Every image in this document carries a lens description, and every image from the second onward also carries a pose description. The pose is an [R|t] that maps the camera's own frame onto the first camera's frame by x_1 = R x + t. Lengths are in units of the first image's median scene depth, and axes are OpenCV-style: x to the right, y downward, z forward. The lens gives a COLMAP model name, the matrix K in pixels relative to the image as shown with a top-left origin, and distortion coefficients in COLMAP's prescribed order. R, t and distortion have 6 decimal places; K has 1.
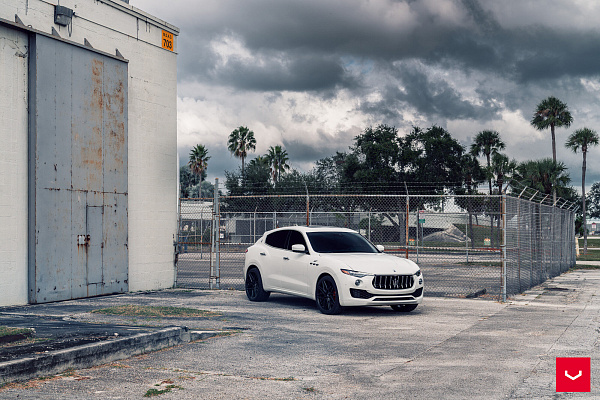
lens RADIAL K [[920.2, 0, 287.4], [0, 920.2, 201.2], [0, 0, 1]] dist [0.016246, 0.013847]
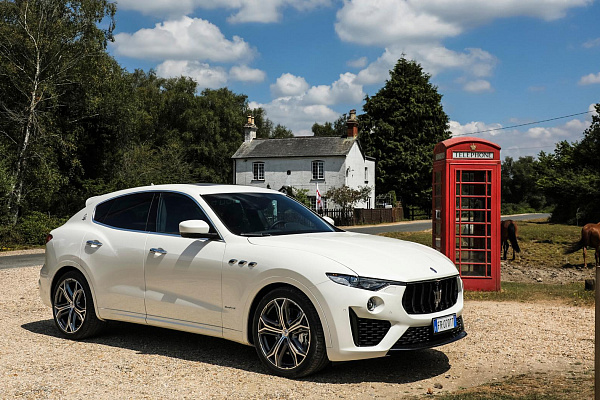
lens RADIAL K [[811.8, 0, 300.0], [0, 811.8, 200.0], [0, 0, 1]] dist [-0.006105, -0.027091]
pose [[0.937361, -0.010454, 0.348201, -0.071766], [0.007496, 0.999923, 0.009840, 0.030621], [-0.348278, -0.006614, 0.937368, 0.548473]]
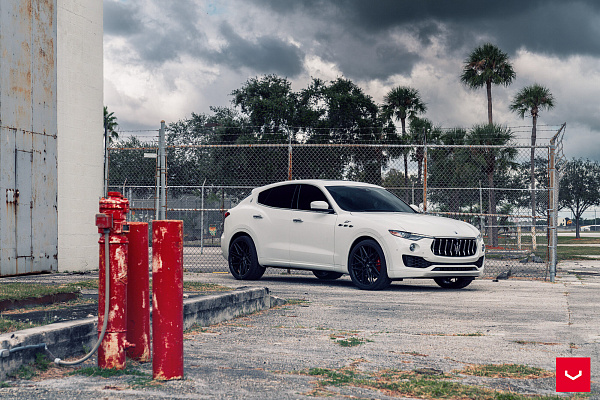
lens RADIAL K [[1261.6, 0, 299.5], [0, 1261.6, 214.9], [0, 0, 1]] dist [0.000810, -0.004962]
pose [[0.985621, 0.005815, 0.168870, -0.163324], [-0.009213, 0.999770, 0.019342, 0.035047], [-0.168719, -0.020619, 0.985449, -0.019916]]
